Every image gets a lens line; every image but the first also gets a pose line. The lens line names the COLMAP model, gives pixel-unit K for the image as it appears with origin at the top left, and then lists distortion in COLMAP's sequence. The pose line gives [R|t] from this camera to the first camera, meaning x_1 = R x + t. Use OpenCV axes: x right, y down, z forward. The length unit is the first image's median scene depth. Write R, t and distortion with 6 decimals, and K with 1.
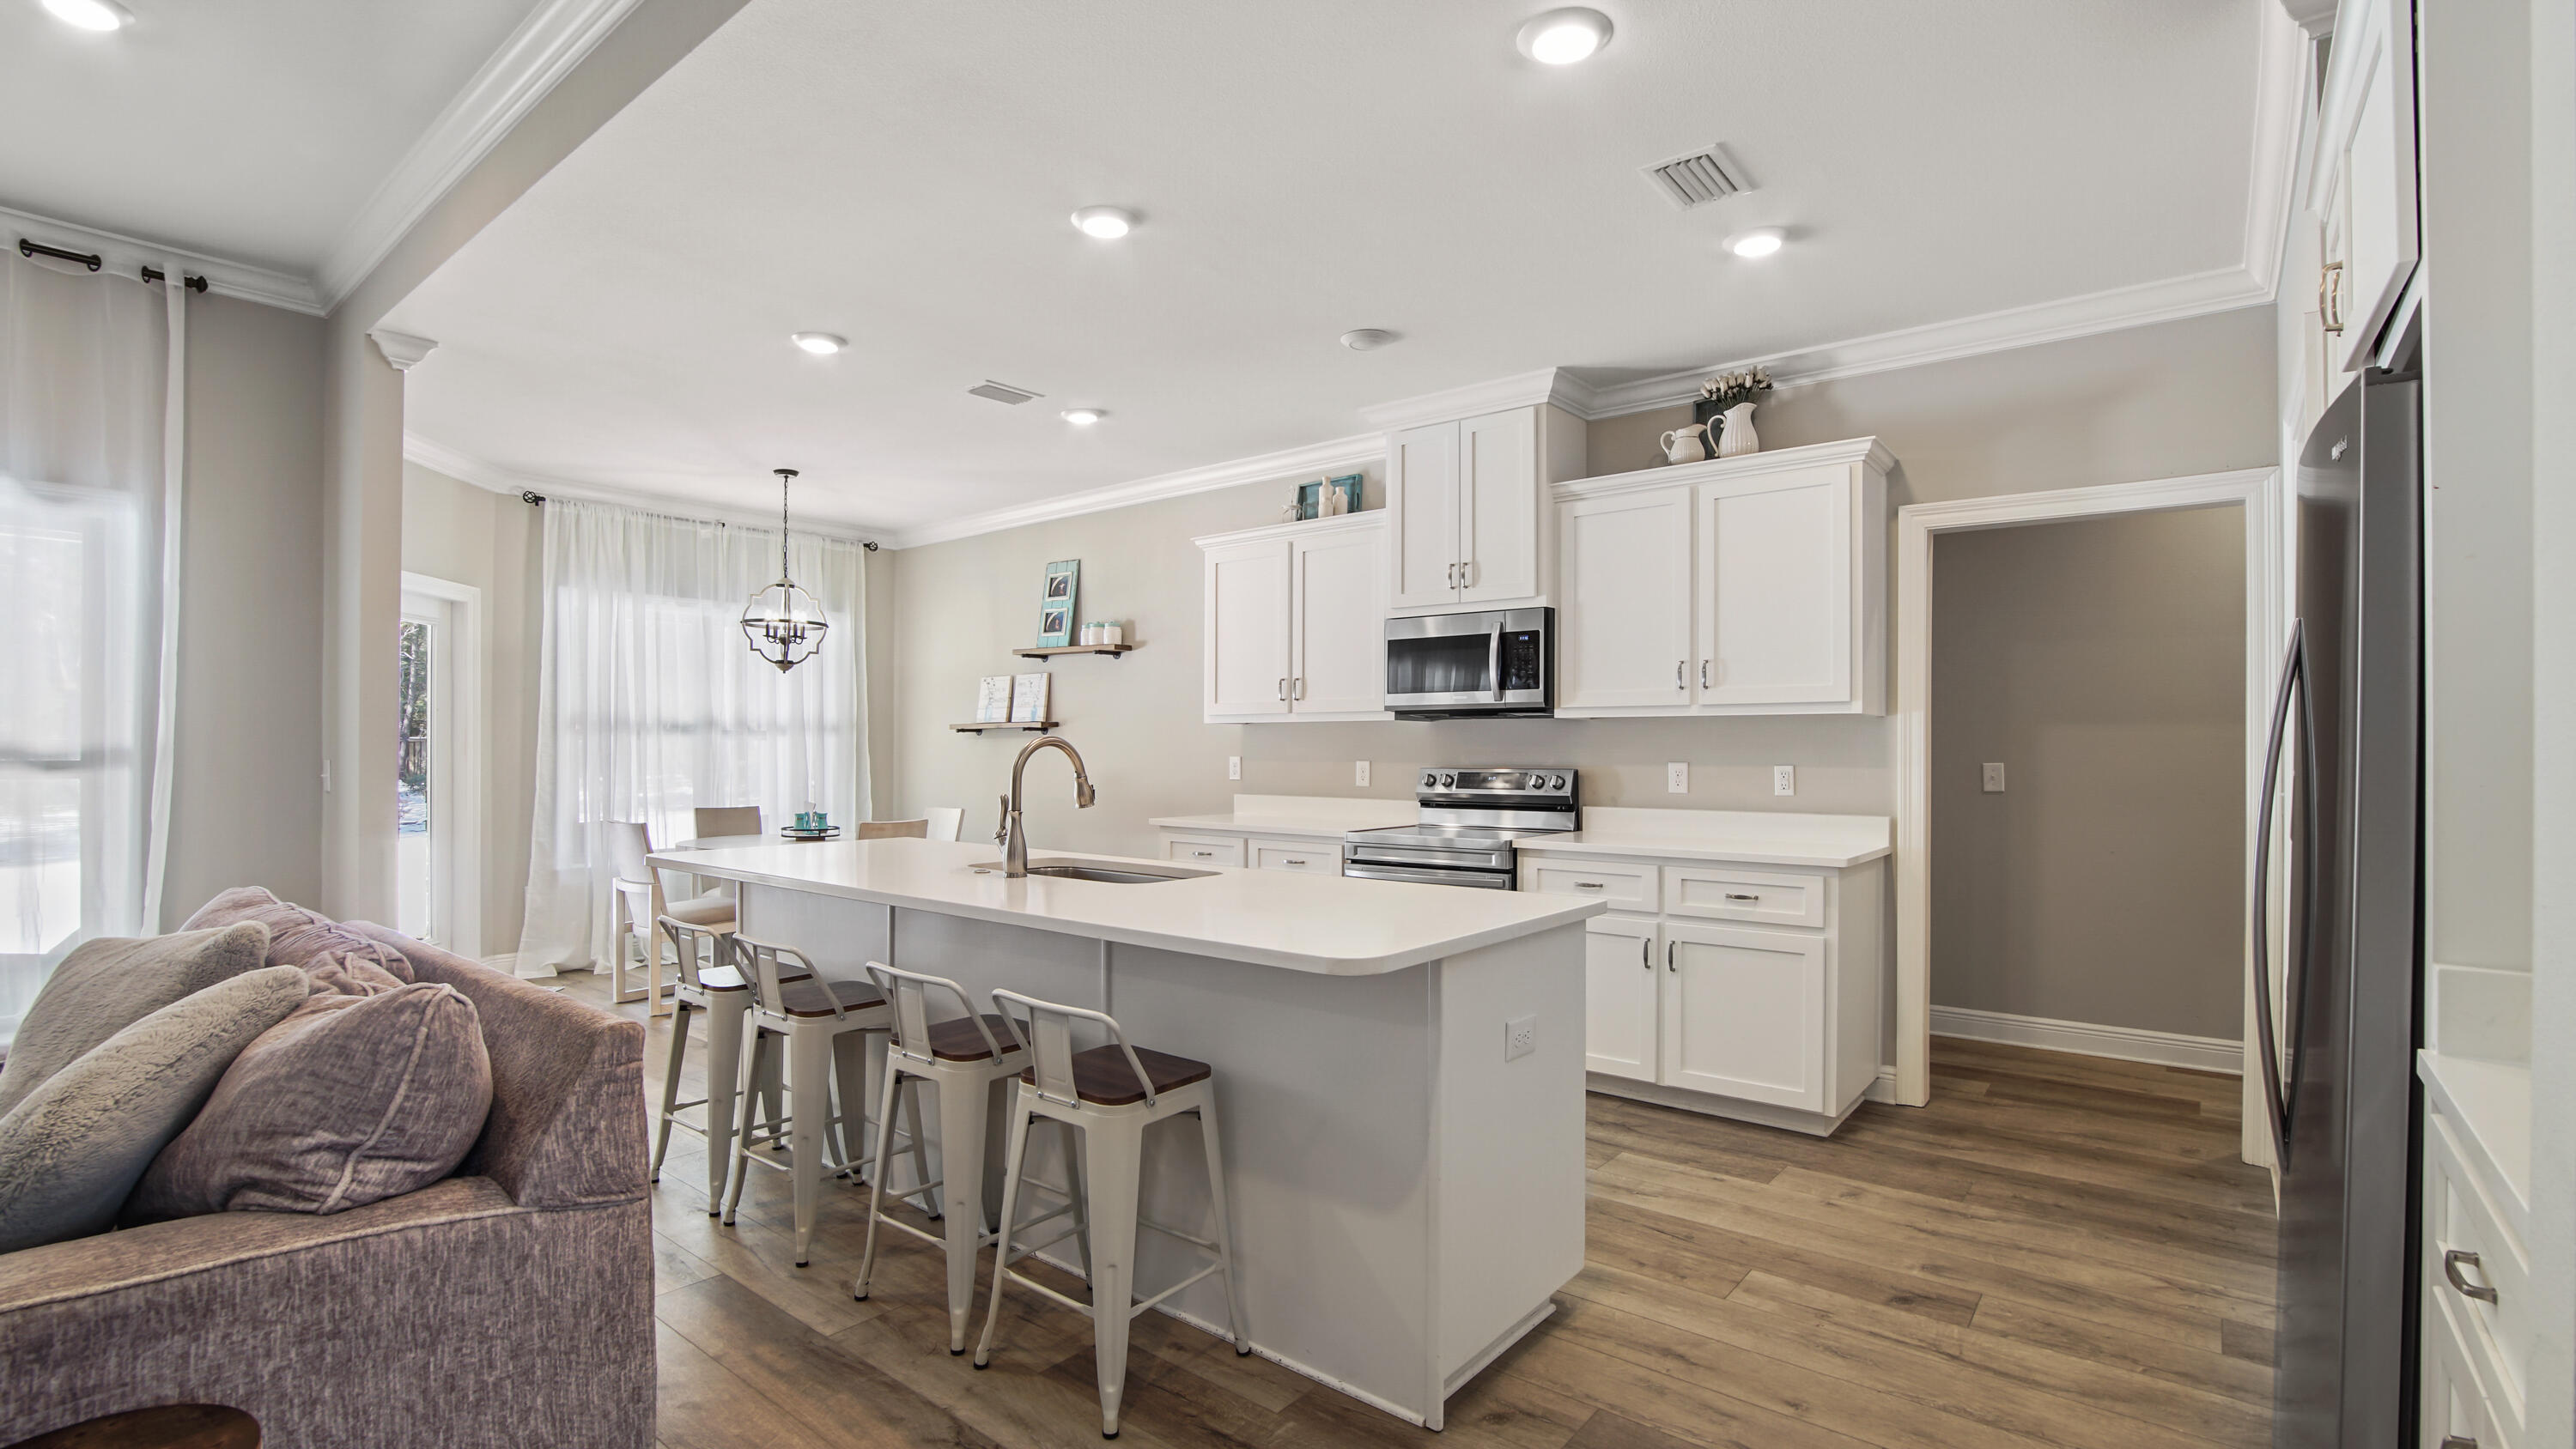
lens RADIAL K [[1164.0, 0, 1273.3], [0, 1164.0, 748.8], [0, 0, 1]] dist [-0.035380, 0.005838]
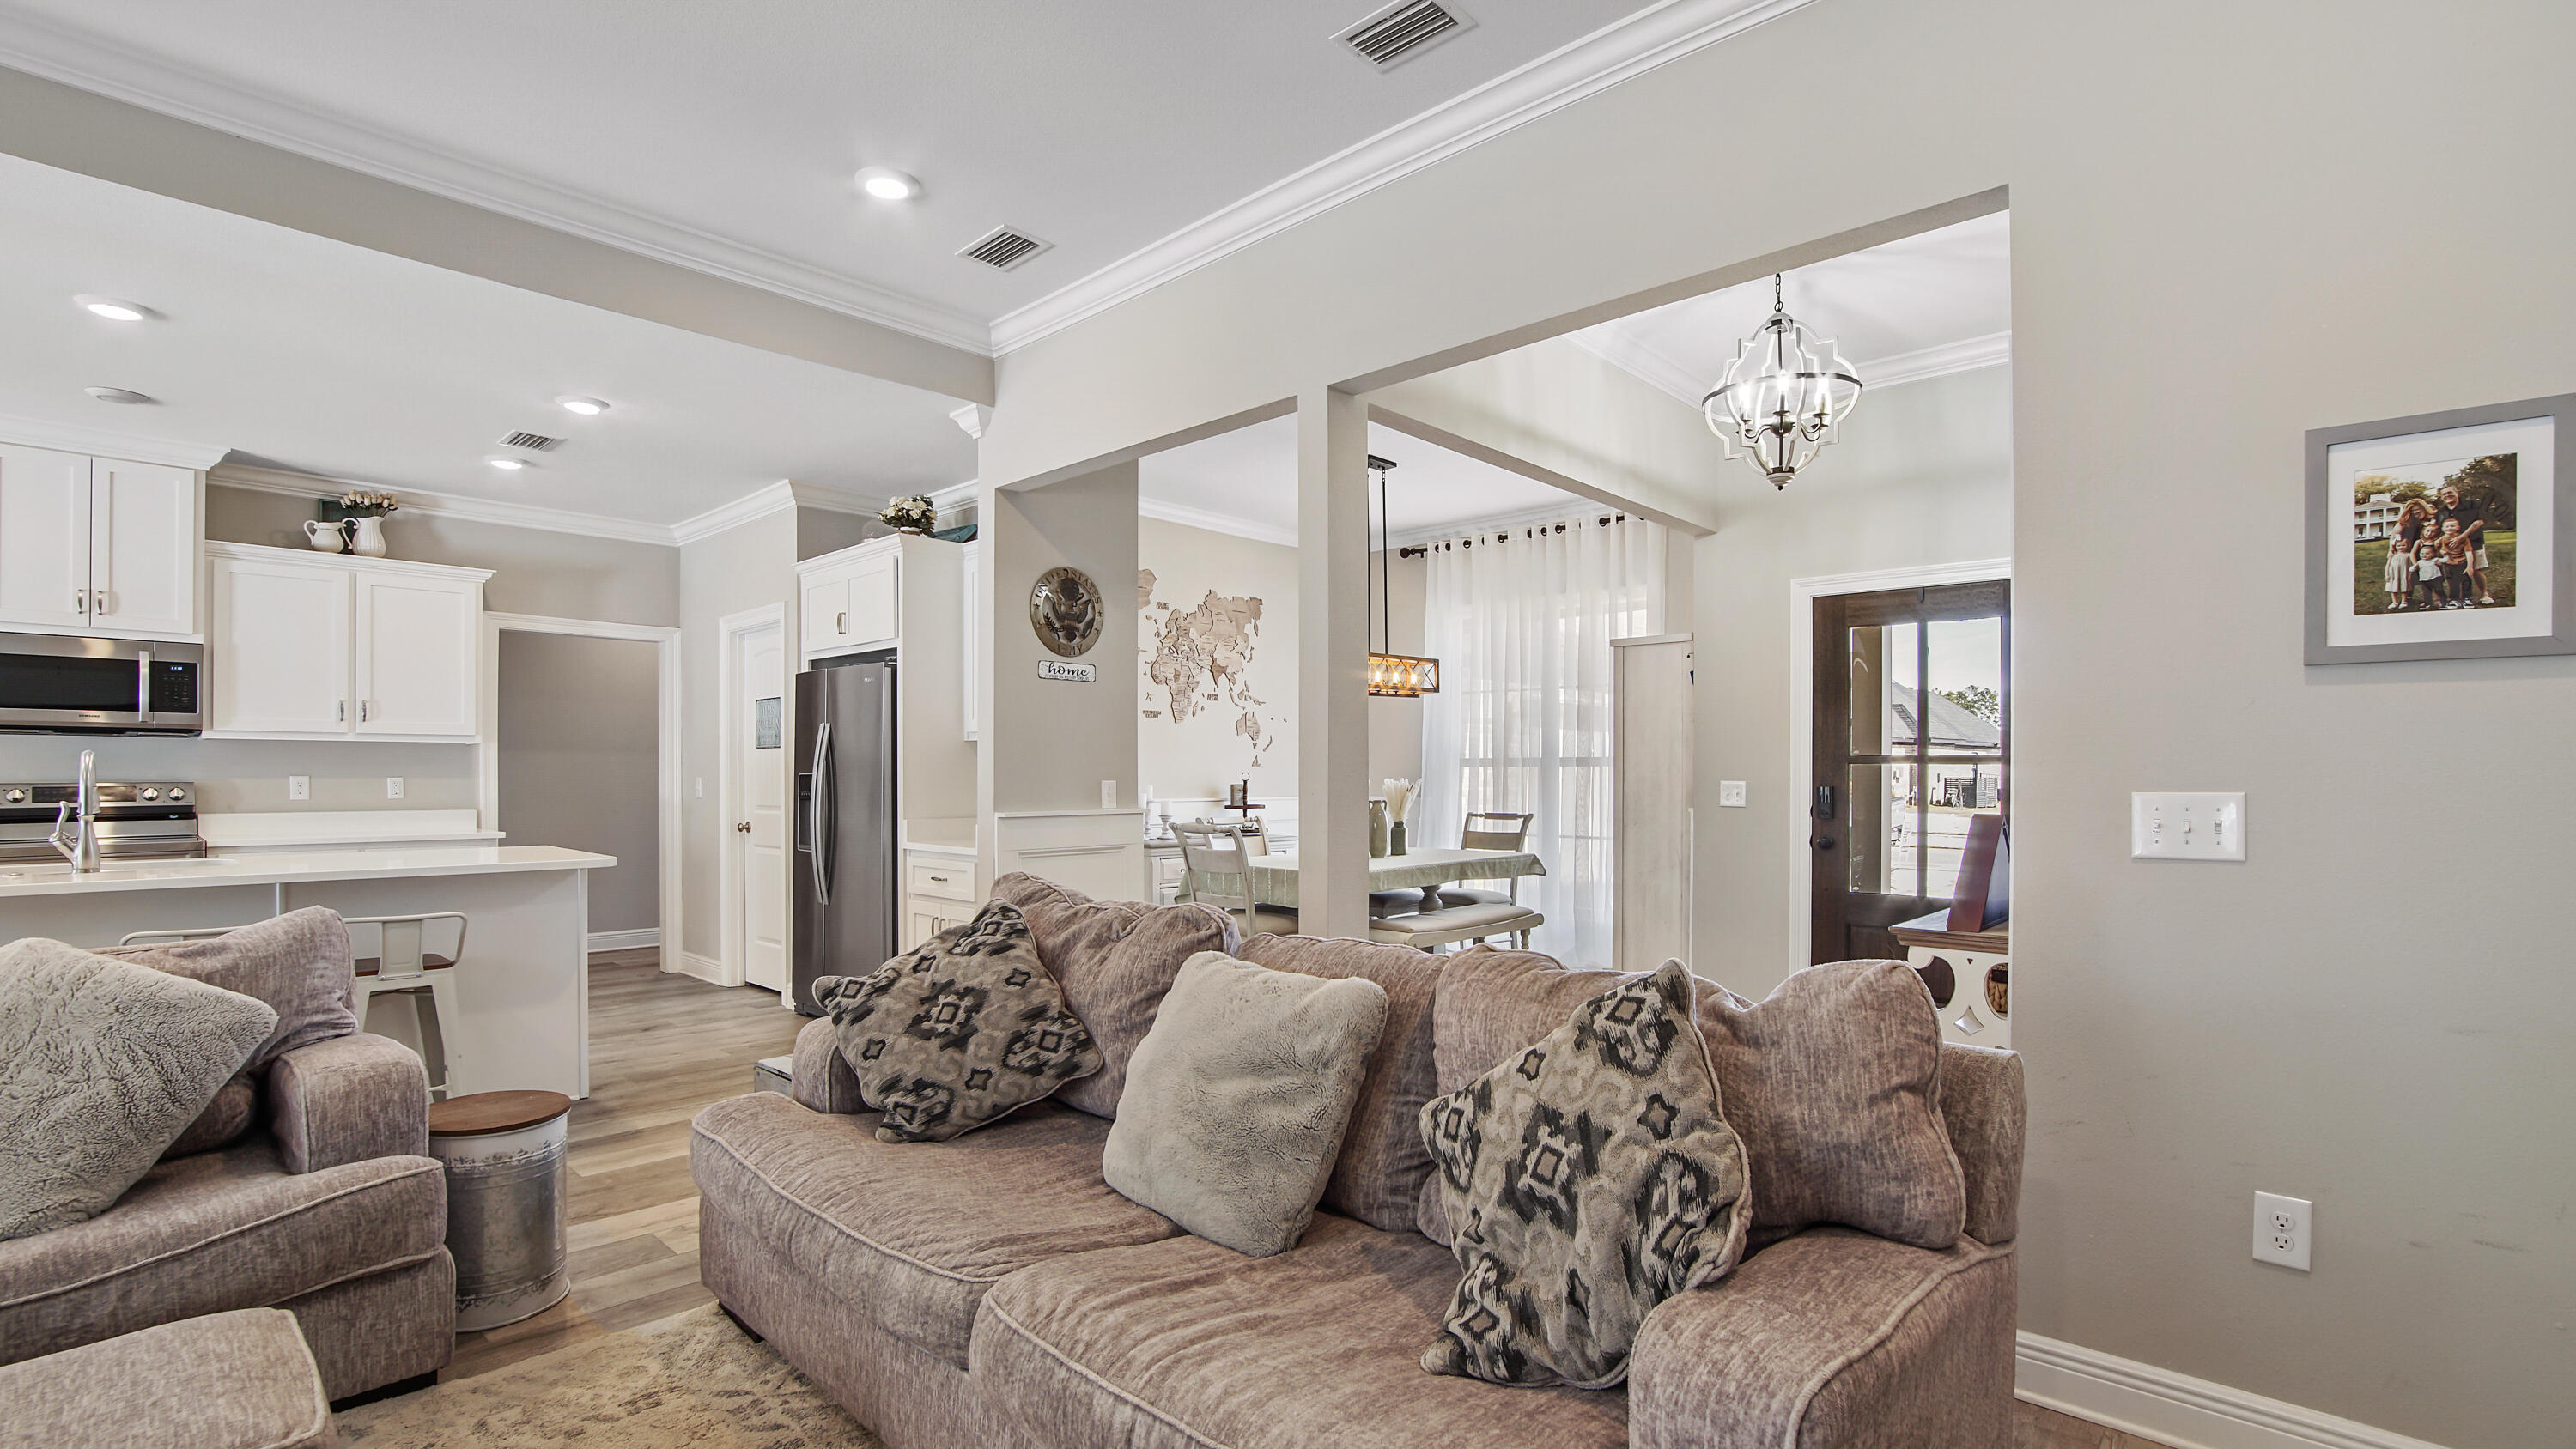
lens RADIAL K [[1164.0, 0, 1281.5], [0, 1164.0, 764.0], [0, 0, 1]] dist [-0.035380, 0.005838]
pose [[0.071264, 0.004127, 0.997449, -0.824778], [-0.000290, 0.999991, -0.004116, 0.003696], [-0.997457, 0.000004, 0.071265, -0.173953]]
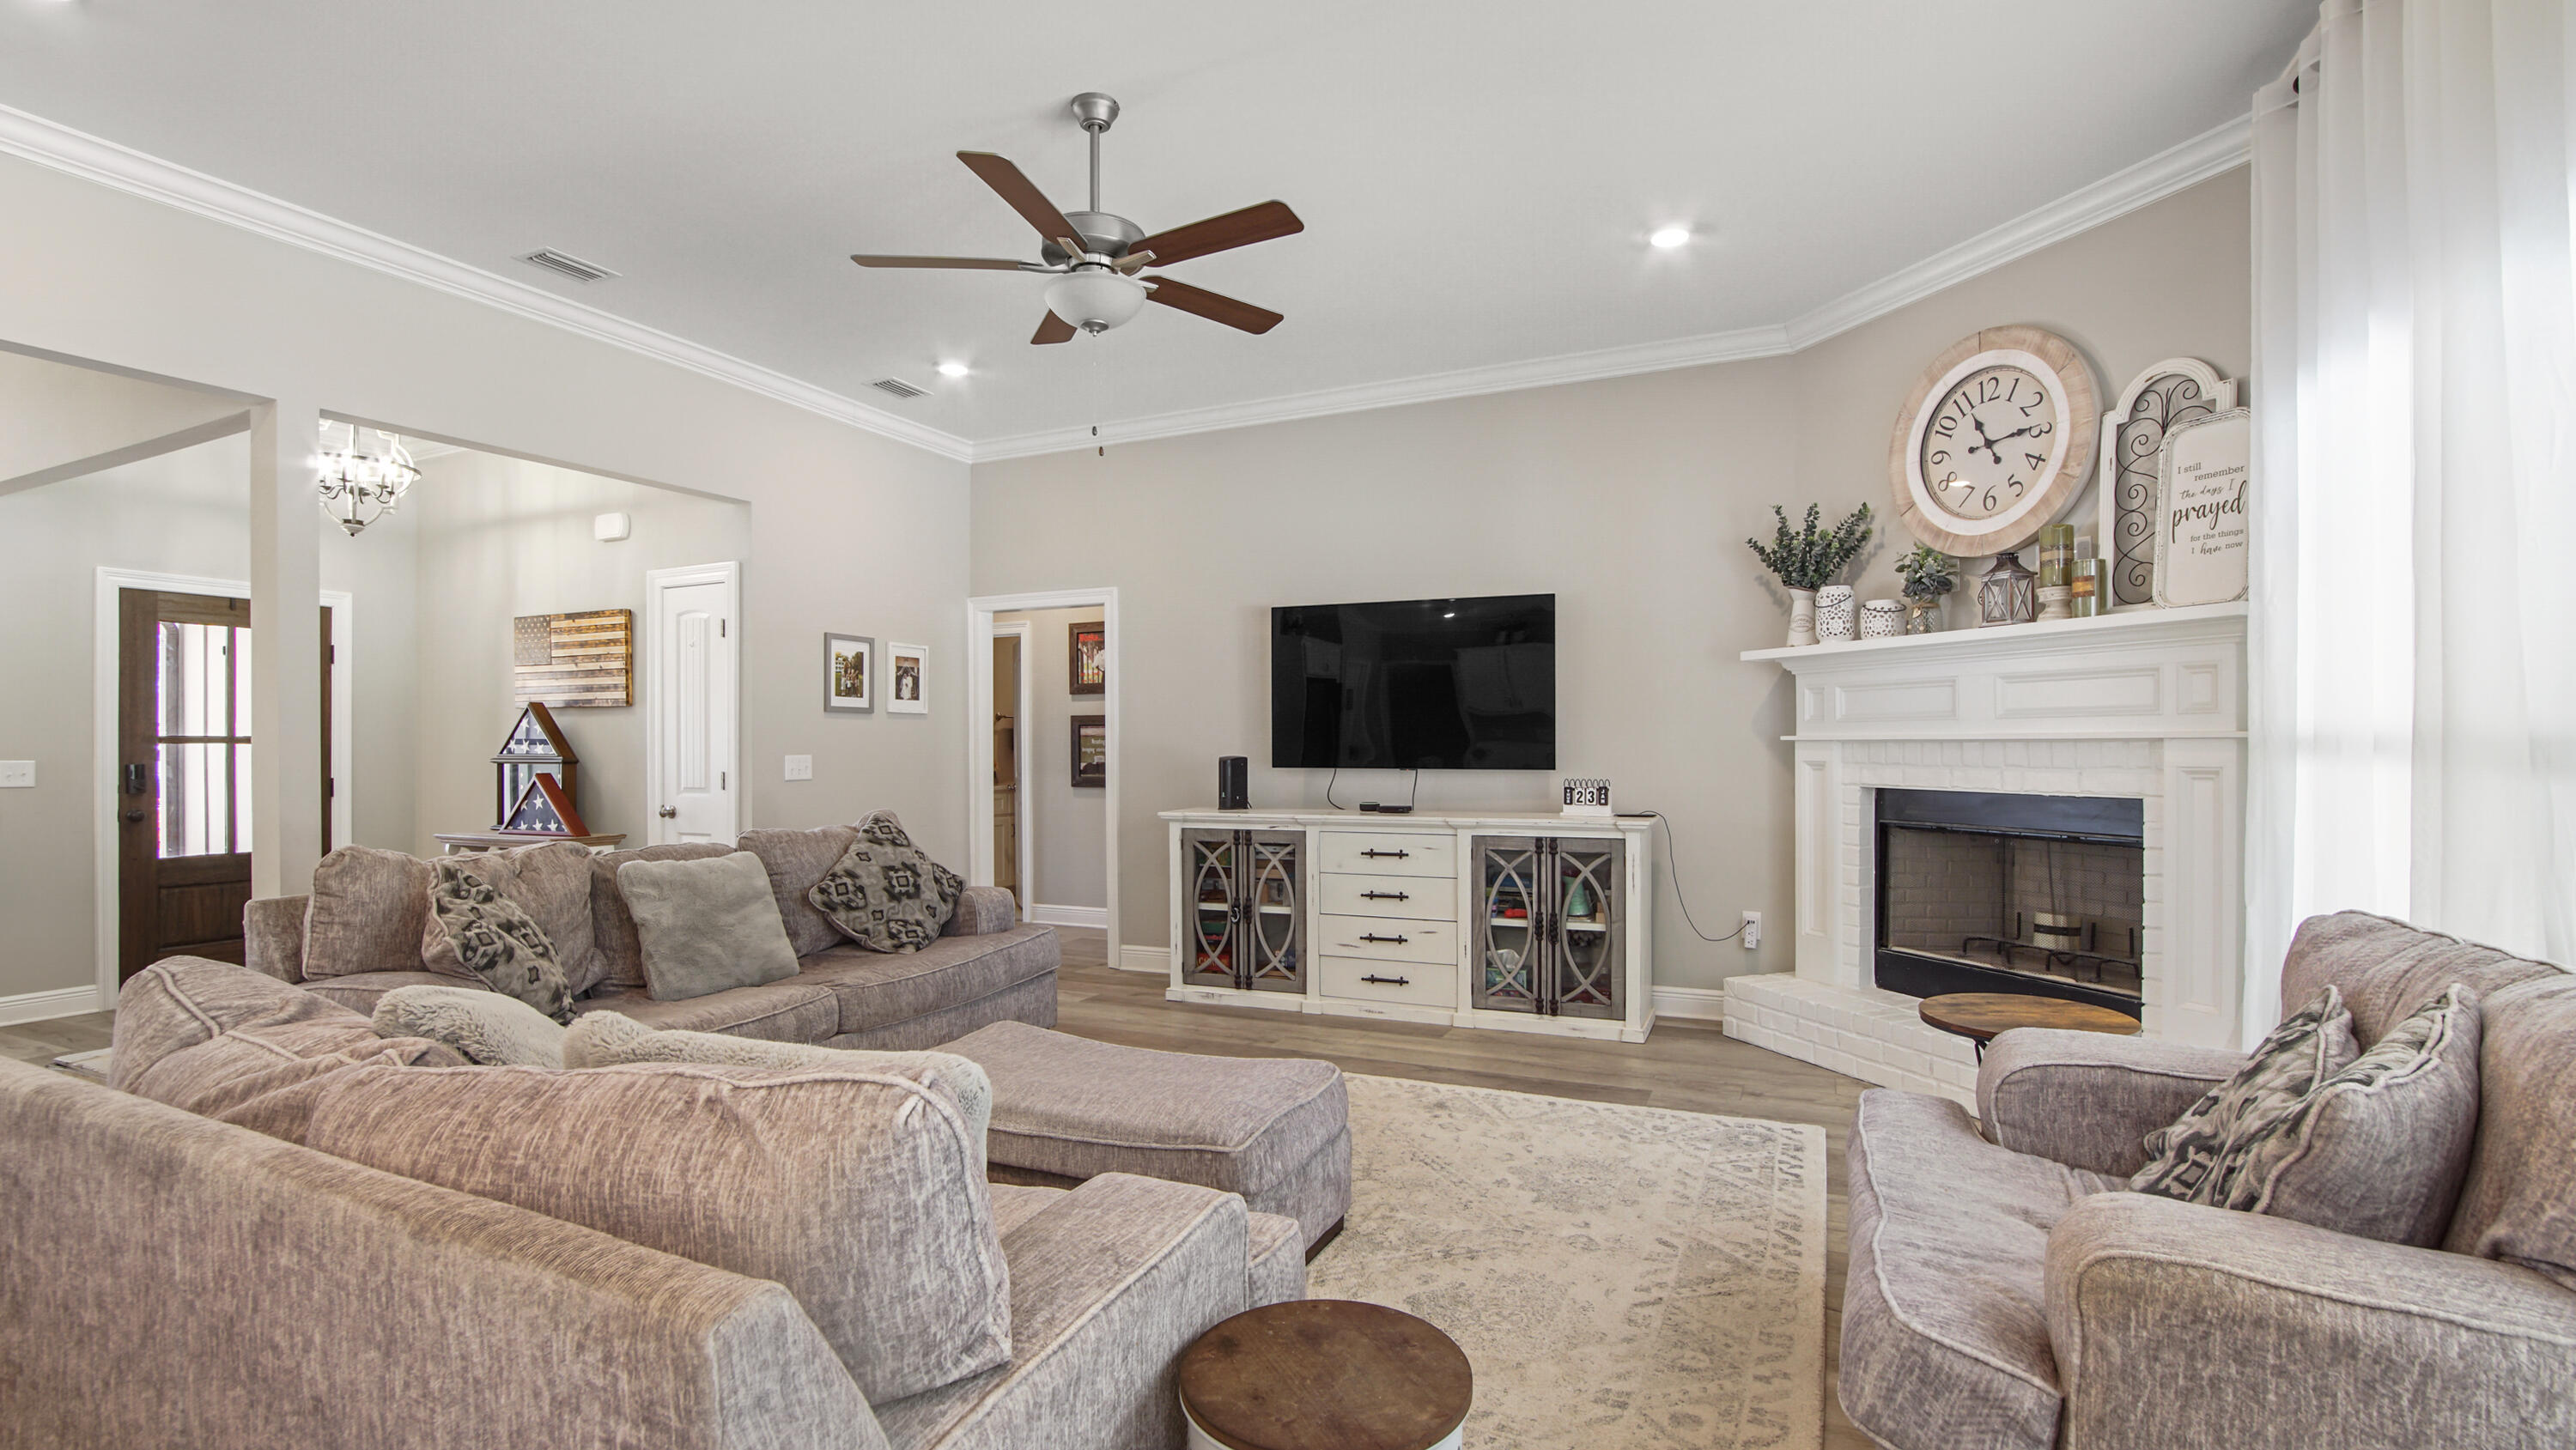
lens RADIAL K [[1164.0, 0, 1272.9], [0, 1164.0, 740.5], [0, 0, 1]] dist [-0.035380, 0.005838]
pose [[-0.969793, 0.000760, -0.243930, -0.542023], [0.002350, 0.999978, -0.006228, 0.006240], [0.243920, -0.006613, -0.969773, 0.839770]]
